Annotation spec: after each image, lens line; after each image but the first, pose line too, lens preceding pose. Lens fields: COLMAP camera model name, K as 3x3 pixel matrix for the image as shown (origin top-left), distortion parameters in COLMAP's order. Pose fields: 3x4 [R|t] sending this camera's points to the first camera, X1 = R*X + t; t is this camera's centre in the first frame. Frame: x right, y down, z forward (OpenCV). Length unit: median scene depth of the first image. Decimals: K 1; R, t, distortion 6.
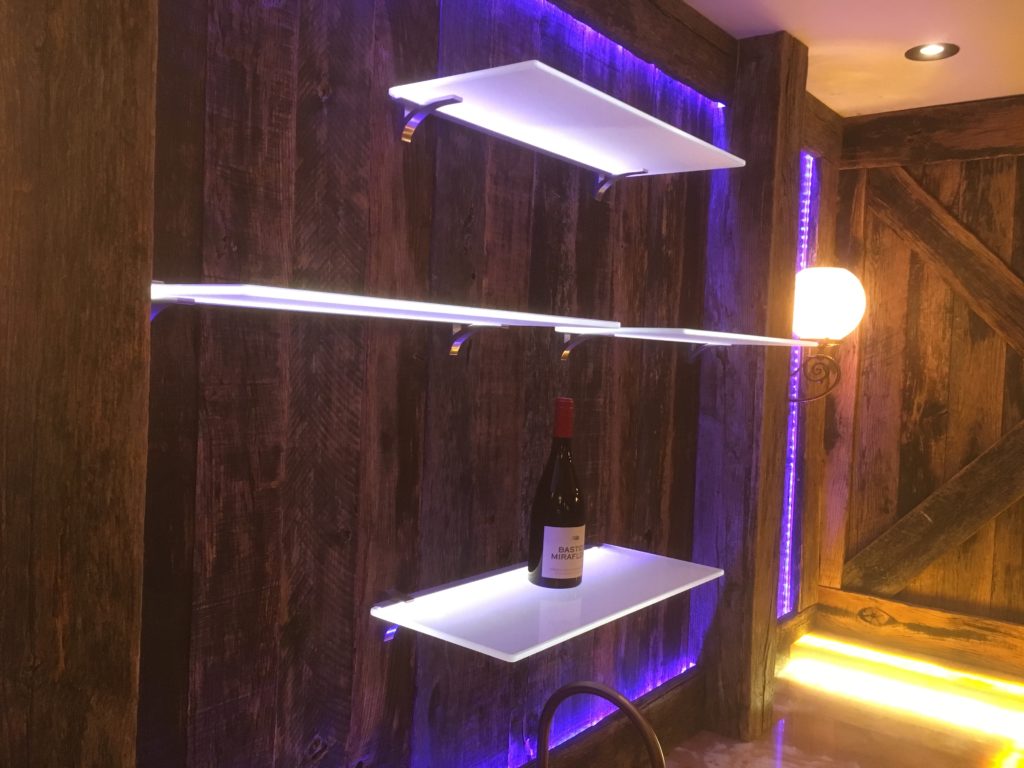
lens RADIAL K [[866.5, 0, 512.0], [0, 866.5, 384.0], [0, 0, 1]] dist [0.085085, -0.100443]
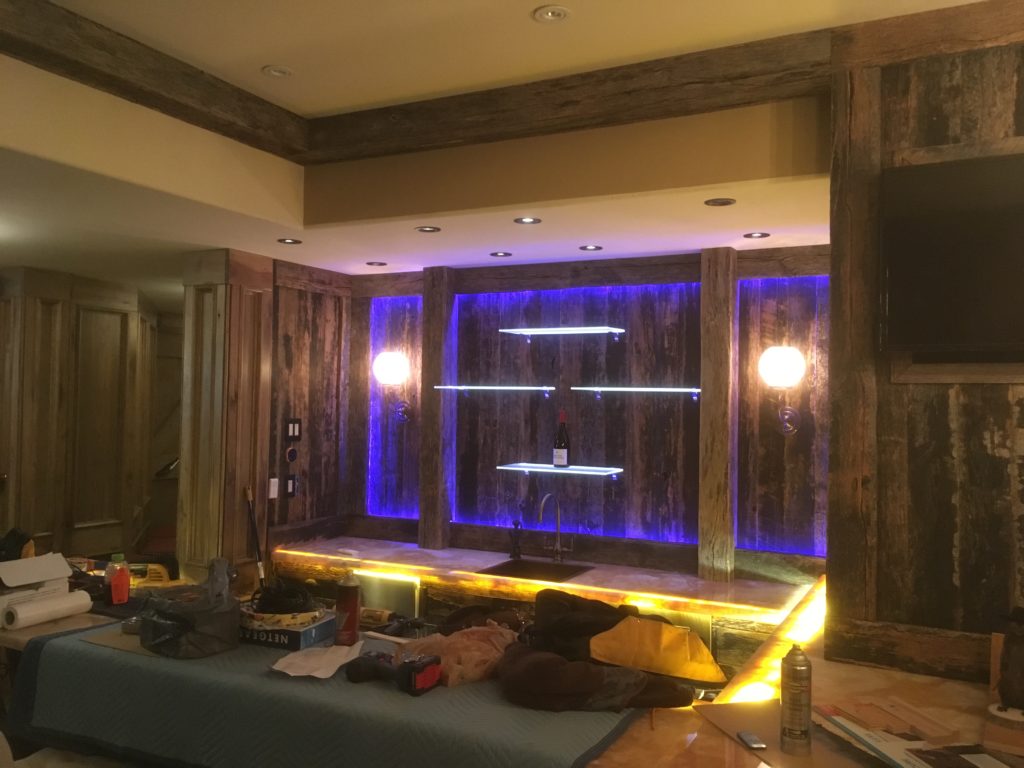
lens RADIAL K [[866.5, 0, 512.0], [0, 866.5, 384.0], [0, 0, 1]] dist [0.085085, -0.100443]
pose [[0.193281, -0.058269, -0.979412, 3.633341], [-0.046429, 0.996573, -0.068453, 0.167850], [0.980044, 0.058704, 0.189914, 0.208453]]
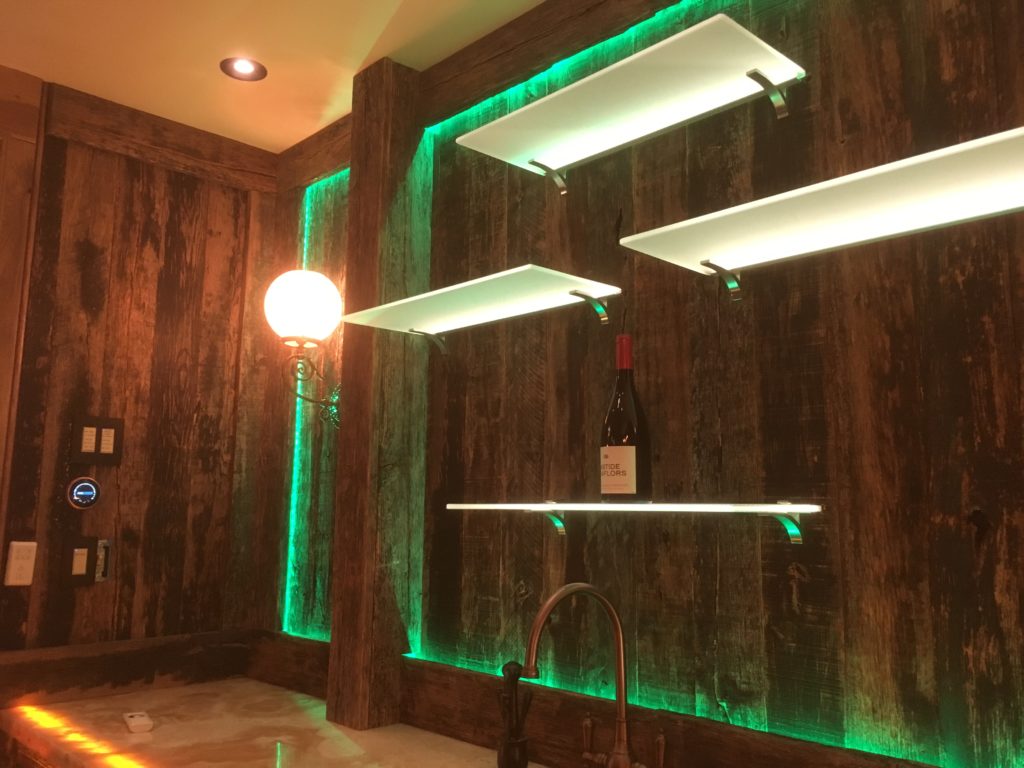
lens RADIAL K [[866.5, 0, 512.0], [0, 866.5, 384.0], [0, 0, 1]] dist [0.085085, -0.100443]
pose [[-0.137827, -0.189889, -0.972083, 1.294977], [-0.057691, 0.981323, -0.183514, 0.326159], [0.988775, 0.030787, -0.146207, 1.148298]]
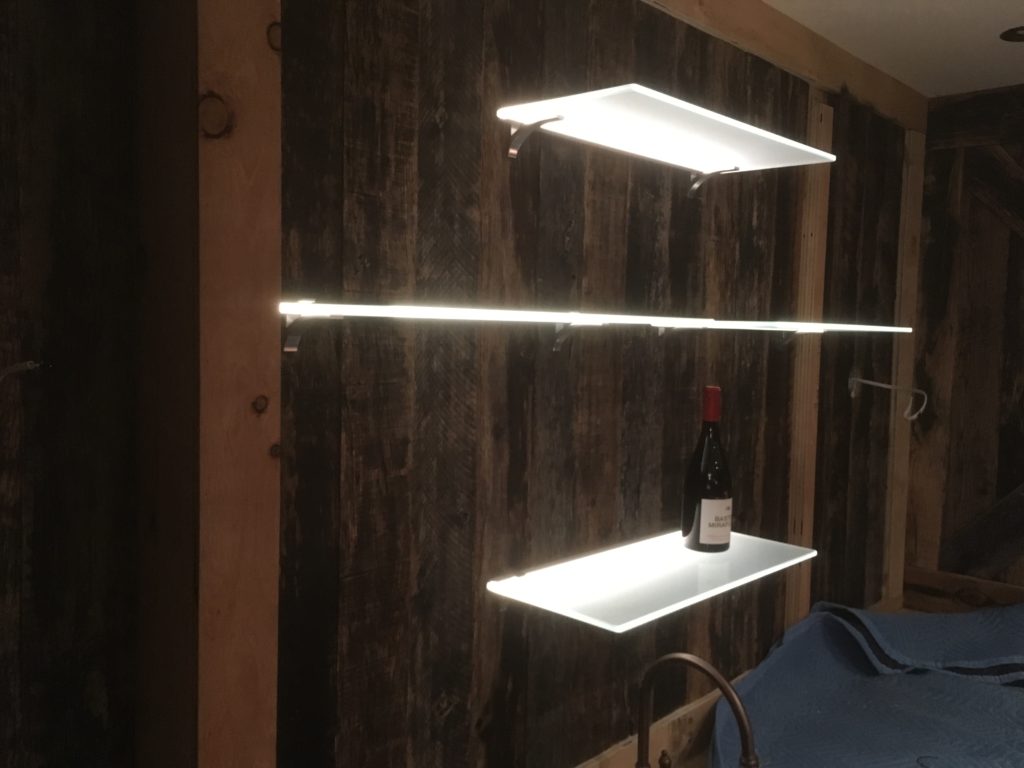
lens RADIAL K [[866.5, 0, 512.0], [0, 866.5, 384.0], [0, 0, 1]] dist [0.085085, -0.100443]
pose [[0.995227, -0.012429, -0.096790, -0.020580], [0.014738, 0.999623, 0.023179, -0.020068], [0.096465, -0.024495, 0.995035, -0.090565]]
